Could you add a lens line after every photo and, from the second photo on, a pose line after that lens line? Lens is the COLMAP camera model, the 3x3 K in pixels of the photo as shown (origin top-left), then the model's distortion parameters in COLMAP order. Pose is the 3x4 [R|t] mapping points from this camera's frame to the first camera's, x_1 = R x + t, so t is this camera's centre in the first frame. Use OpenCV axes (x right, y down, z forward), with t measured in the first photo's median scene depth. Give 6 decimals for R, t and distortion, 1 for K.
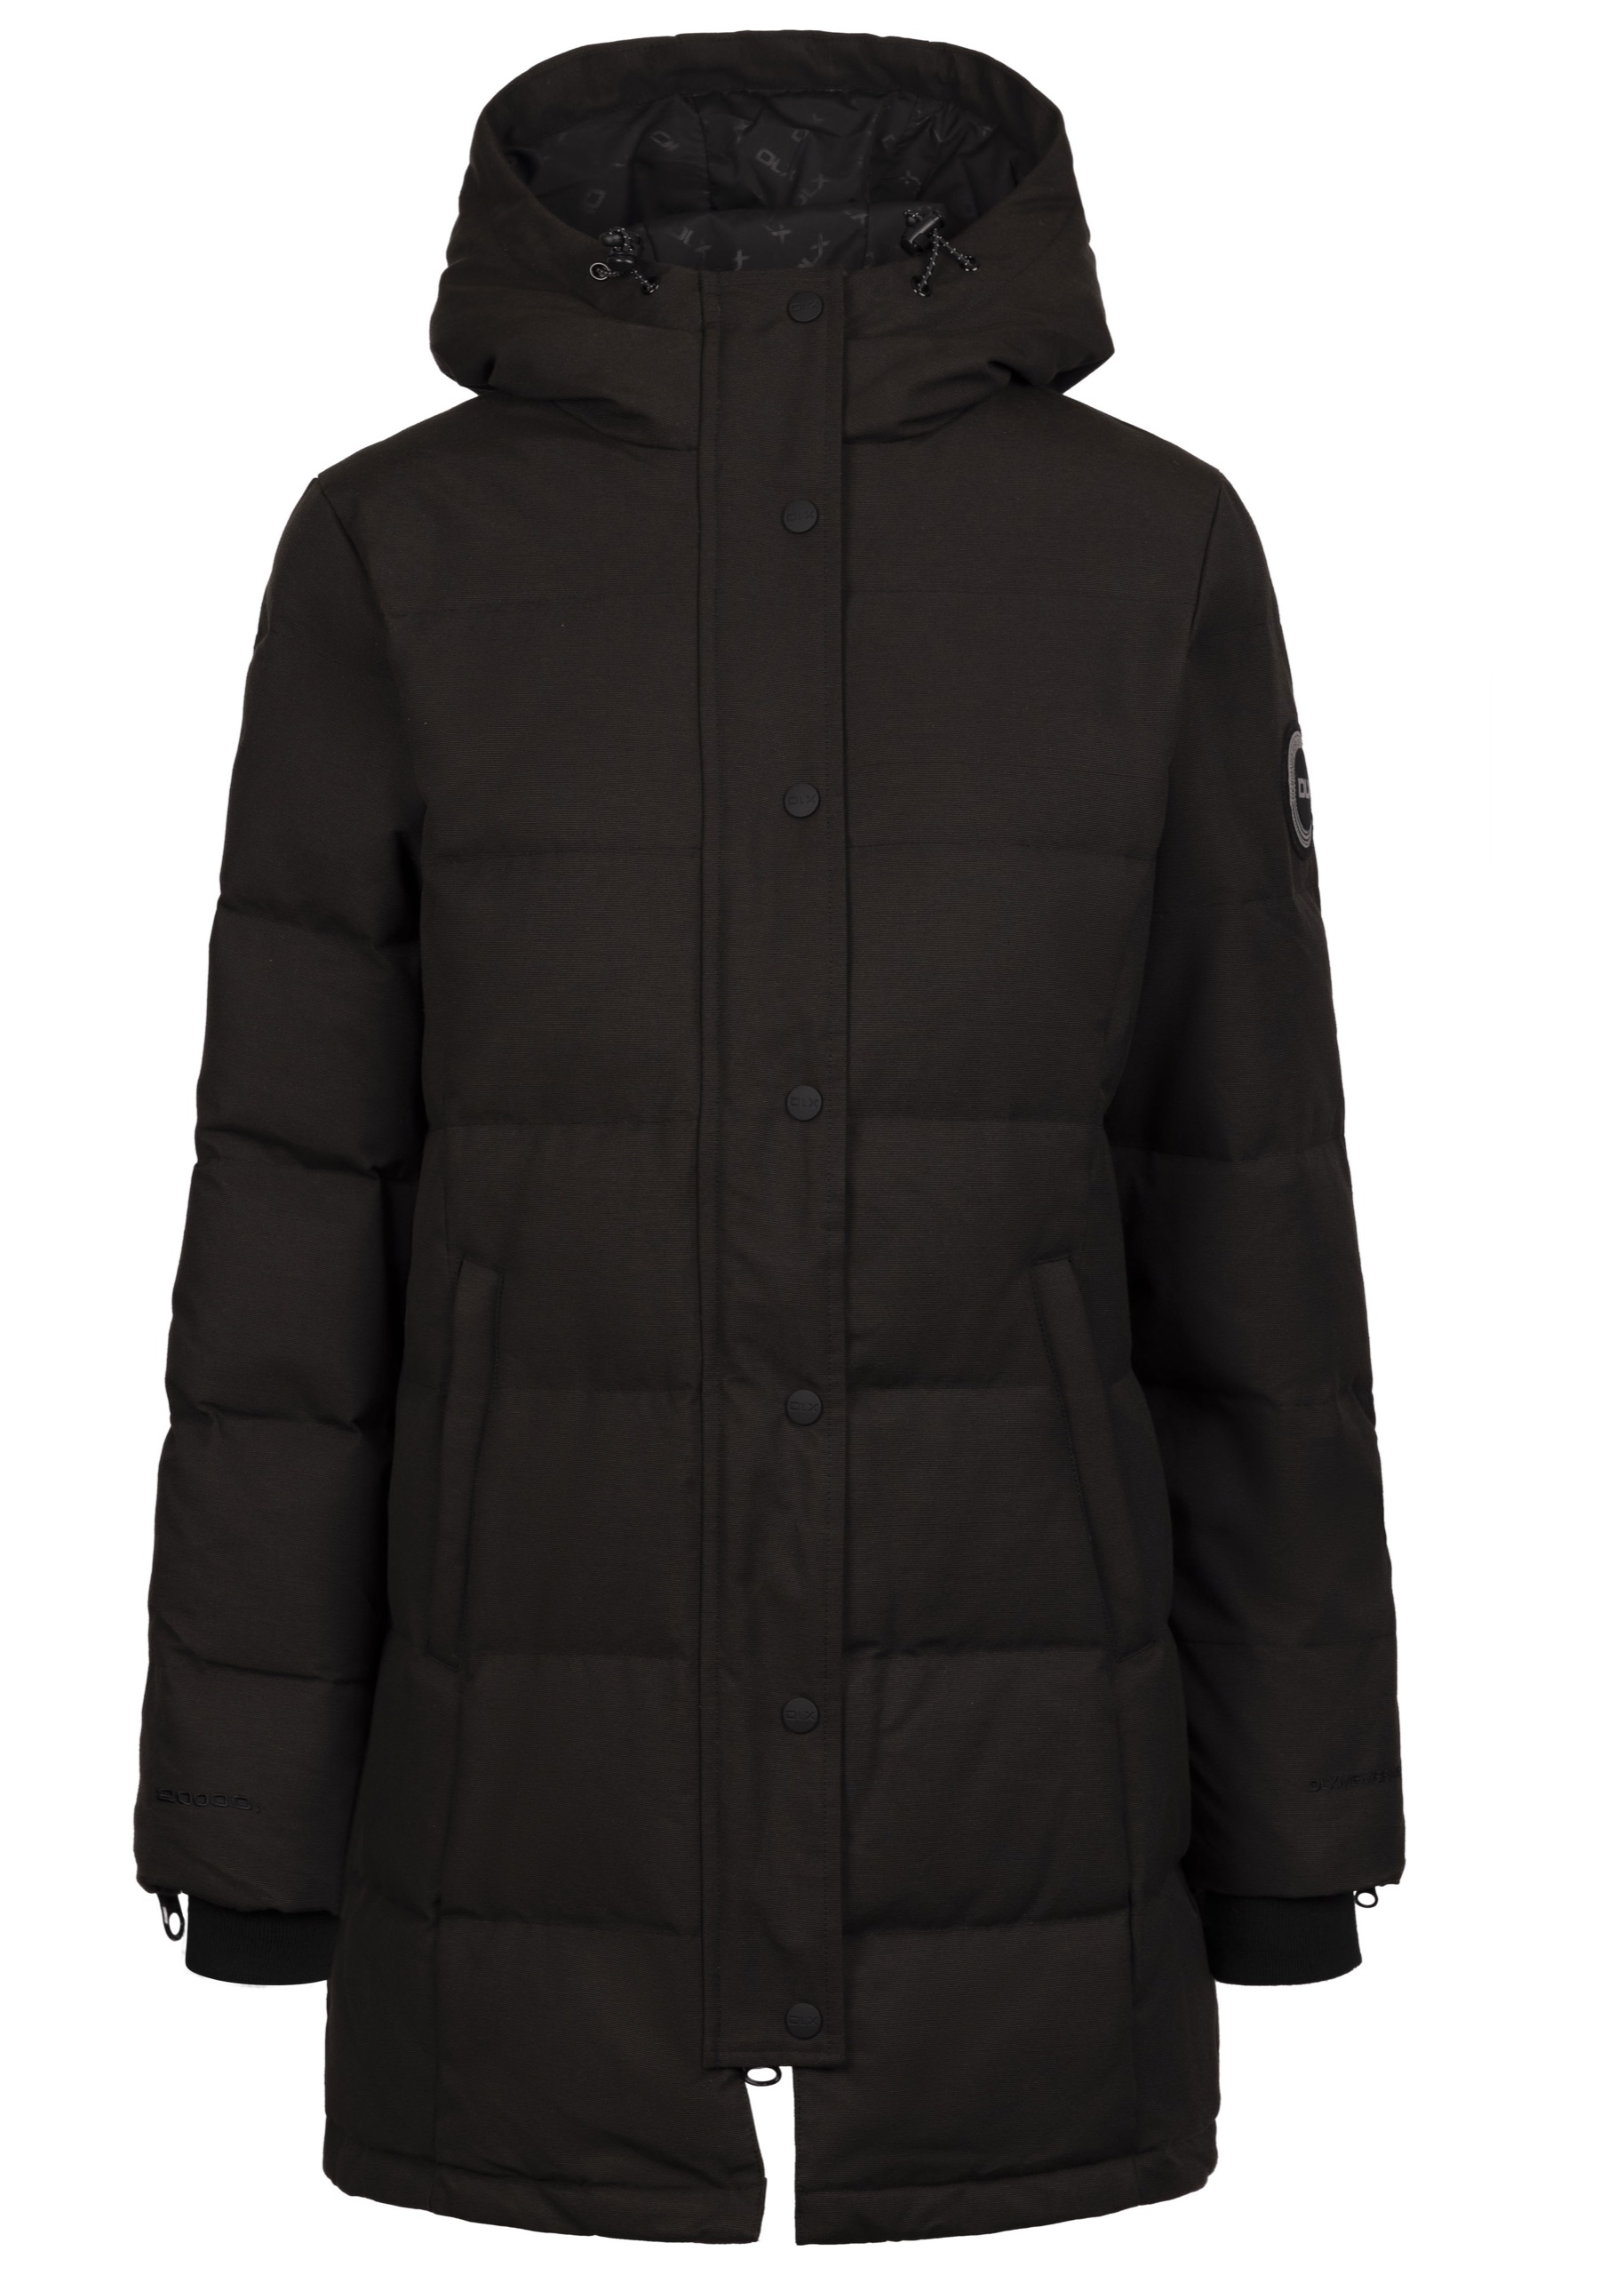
lens RADIAL K [[4378.7, 0, 812.0], [0, 4378.7, 1137.5], [0, 0, 1]] dist [-0.117149, -0.324885]
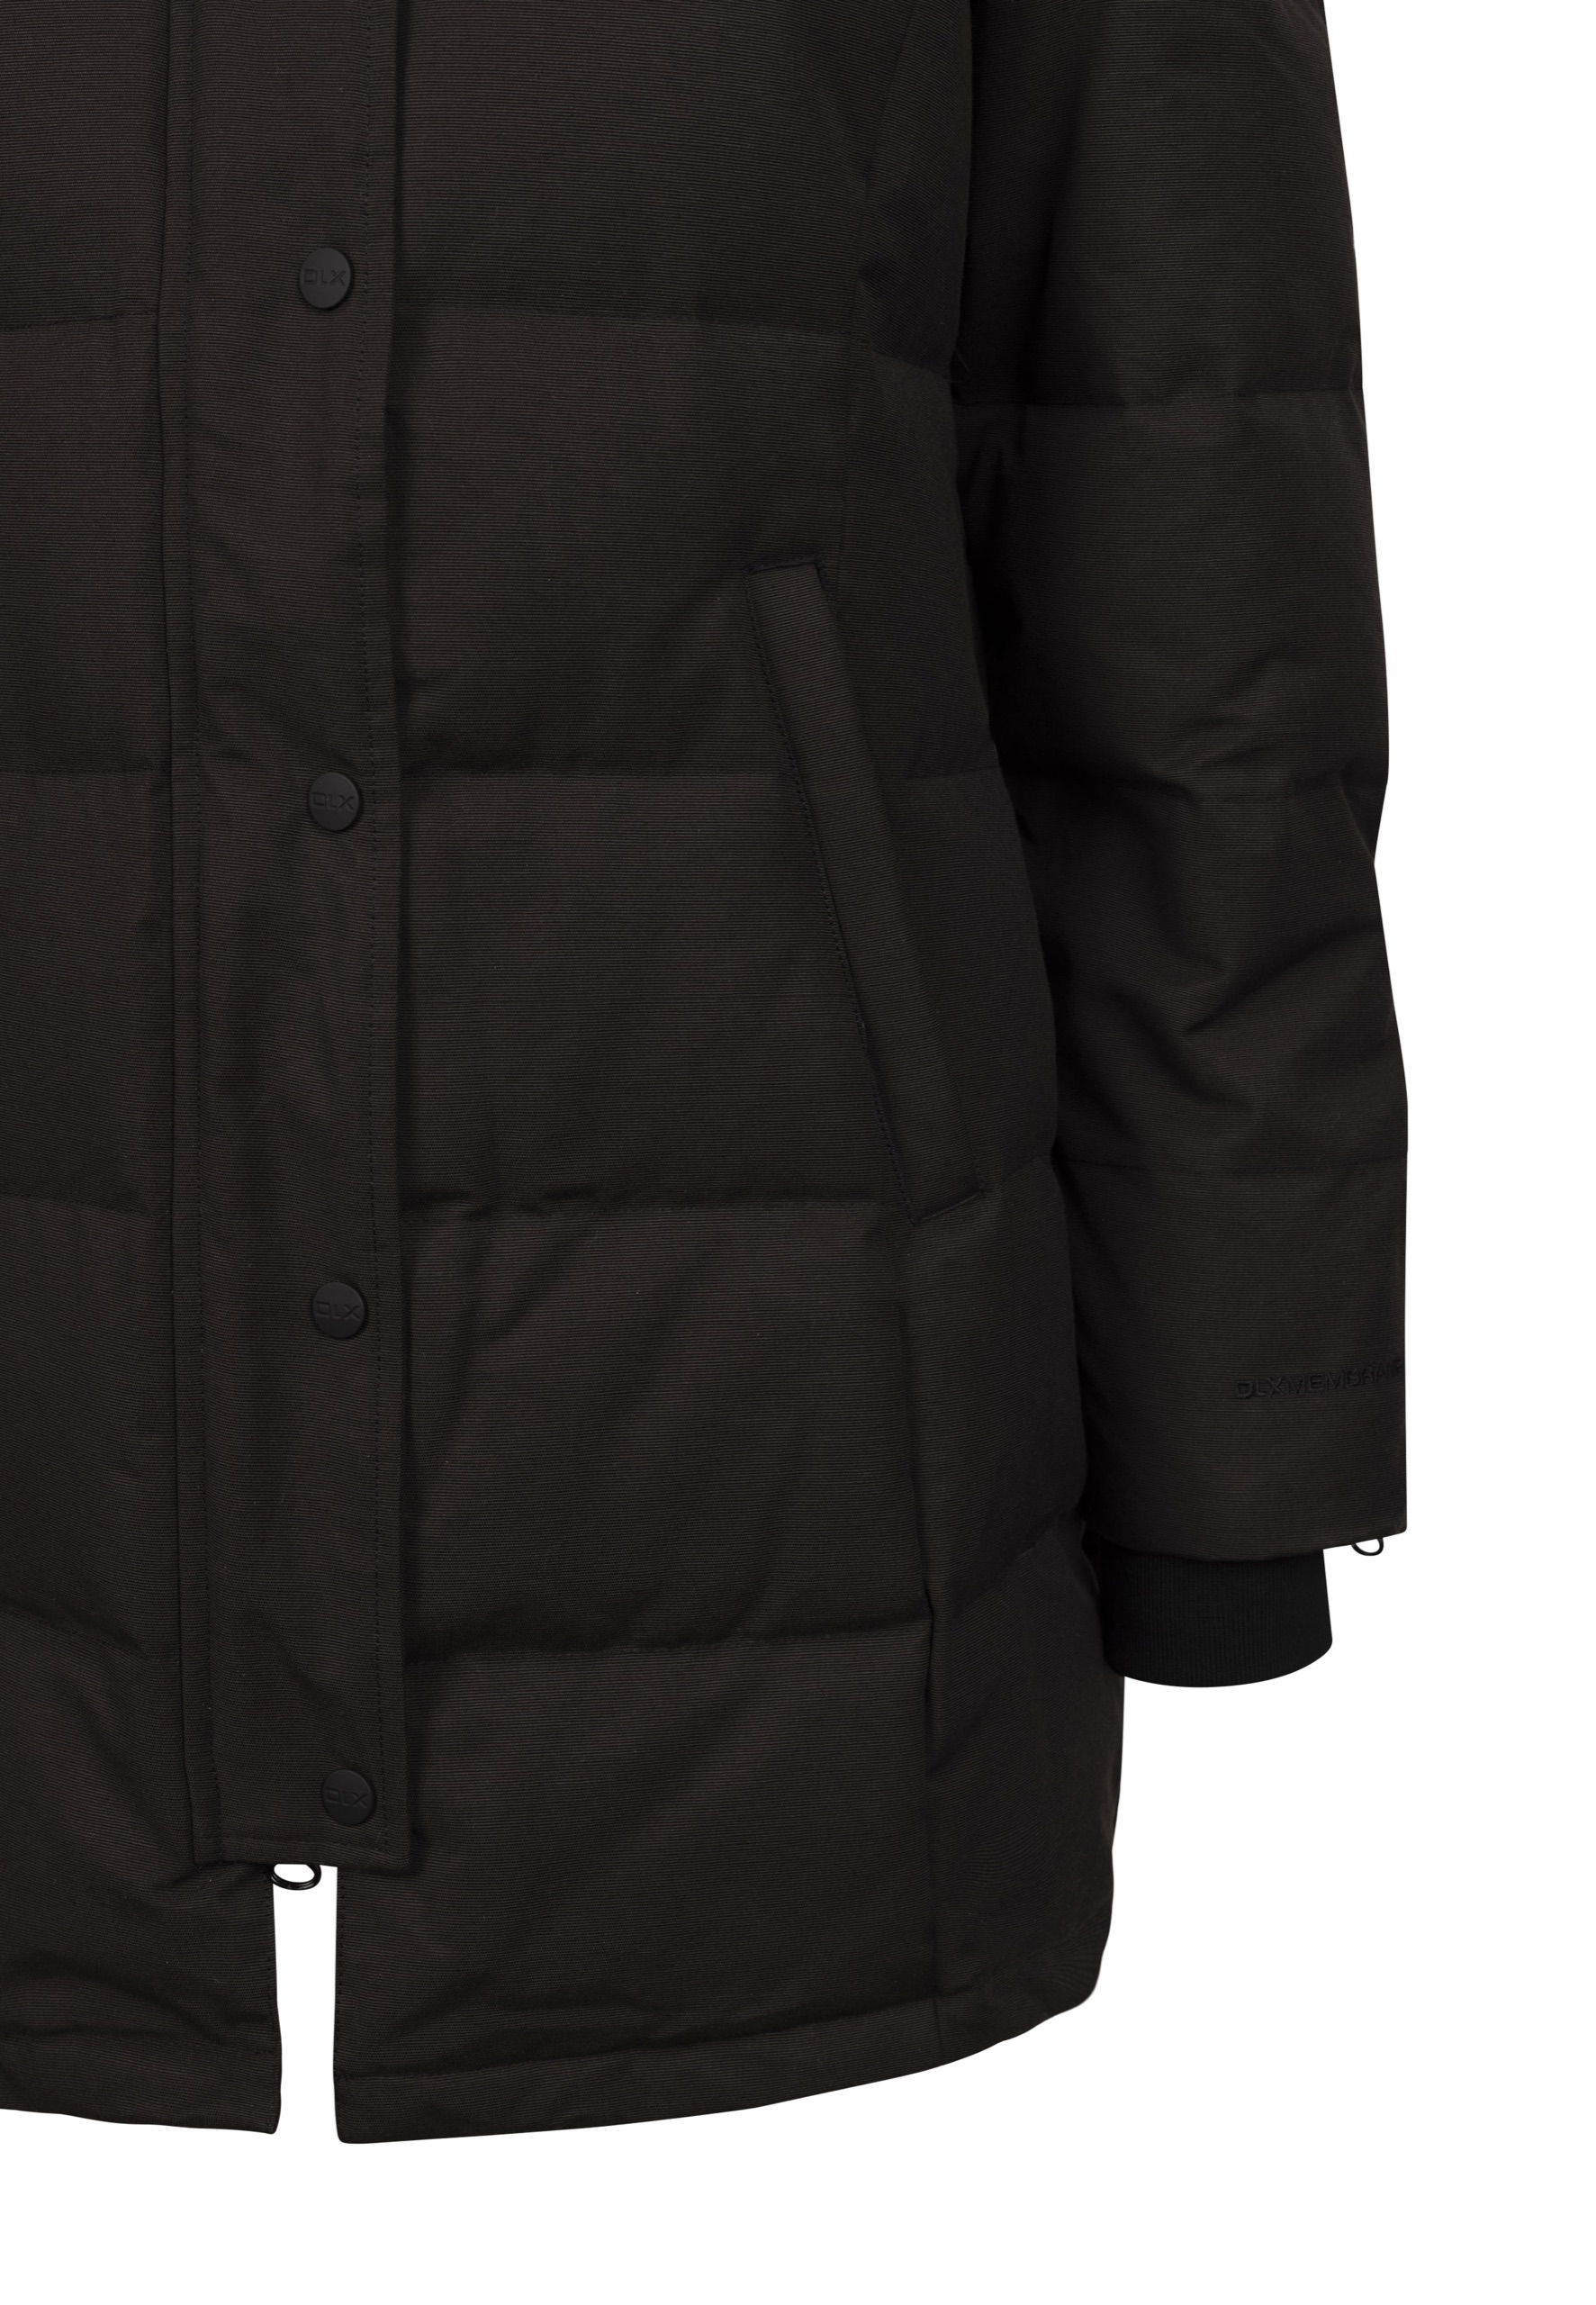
lens RADIAL K [[3546.7, 0, 798.0], [0, 3546.7, 1152.5], [0, 0, 1]] dist [0.011849, -0.002075]
pose [[0.989570, 0.025015, -0.141865, 0.130562], [-0.004071, 0.989270, 0.146040, 0.037953], [0.143996, -0.143939, 0.979054, 0.527617]]
